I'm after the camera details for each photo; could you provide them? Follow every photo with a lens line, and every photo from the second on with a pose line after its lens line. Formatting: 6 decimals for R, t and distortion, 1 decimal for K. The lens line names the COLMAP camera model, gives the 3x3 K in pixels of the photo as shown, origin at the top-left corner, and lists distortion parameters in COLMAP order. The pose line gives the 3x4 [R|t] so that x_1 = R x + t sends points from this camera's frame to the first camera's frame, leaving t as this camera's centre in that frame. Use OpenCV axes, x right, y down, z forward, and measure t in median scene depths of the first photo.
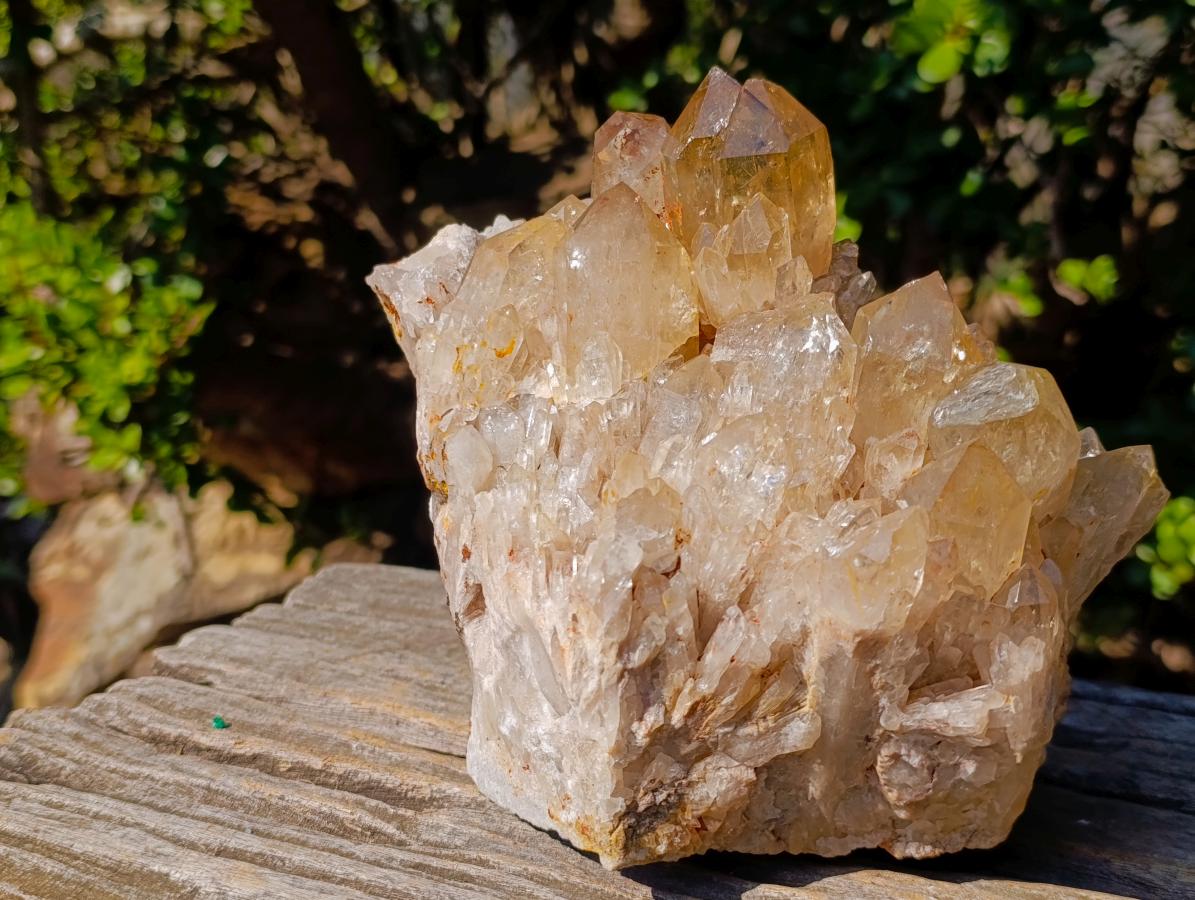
lens RADIAL K [[1765.6, 0, 597.5], [0, 1765.6, 450.0], [0, 0, 1]] dist [0.004308, -0.095855]
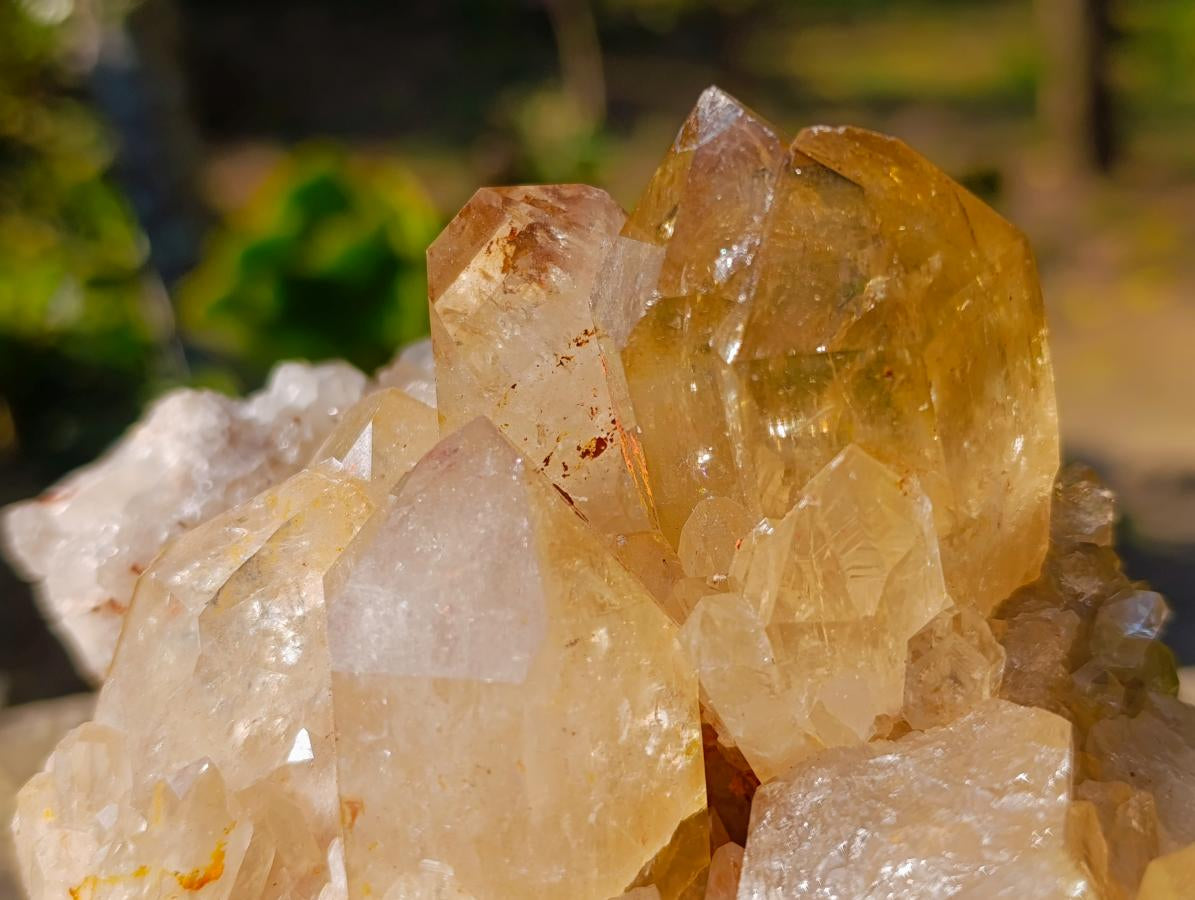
lens RADIAL K [[1765.6, 0, 597.5], [0, 1765.6, 450.0], [0, 0, 1]] dist [0.004308, -0.095855]
pose [[0.996781, -0.045048, -0.066320, 0.068495], [0.053704, 0.989371, 0.135136, -0.210879], [0.059527, -0.138263, 0.988605, 0.686374]]
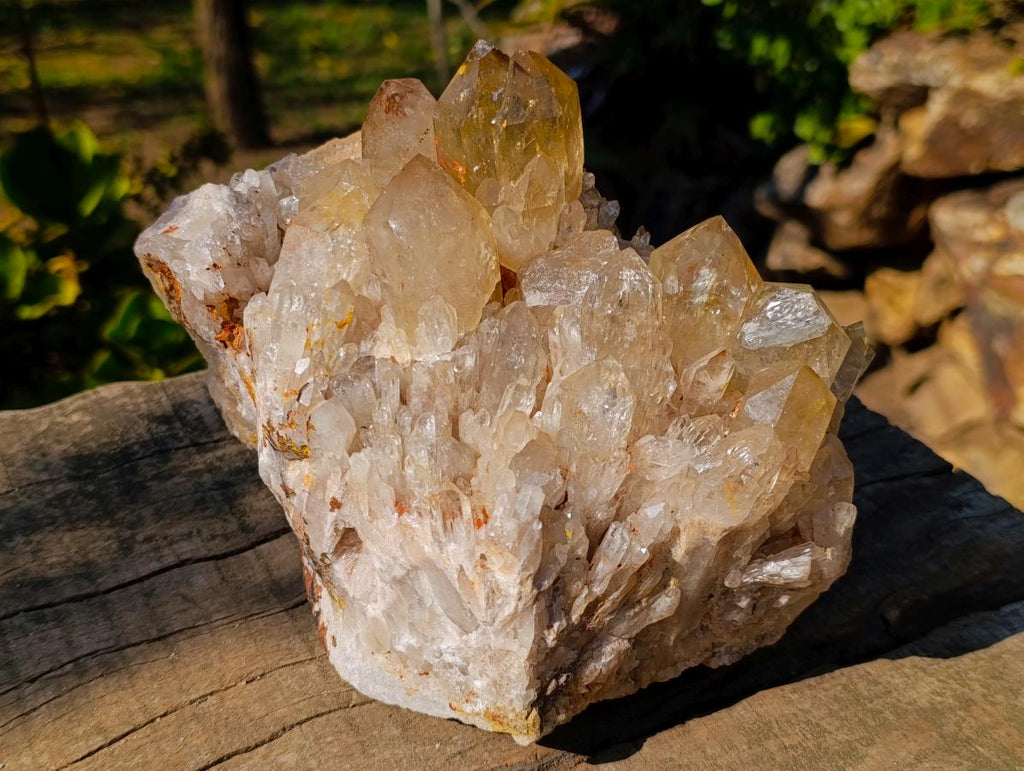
lens RADIAL K [[1513.0, 0, 512.0], [0, 1513.0, 385.5], [0, 0, 1]] dist [0.004308, -0.095855]
pose [[0.909710, -0.185530, 0.371492, -0.343086], [0.117685, 0.973148, 0.197821, -0.208902], [-0.398218, -0.136241, 0.907117, 0.100452]]
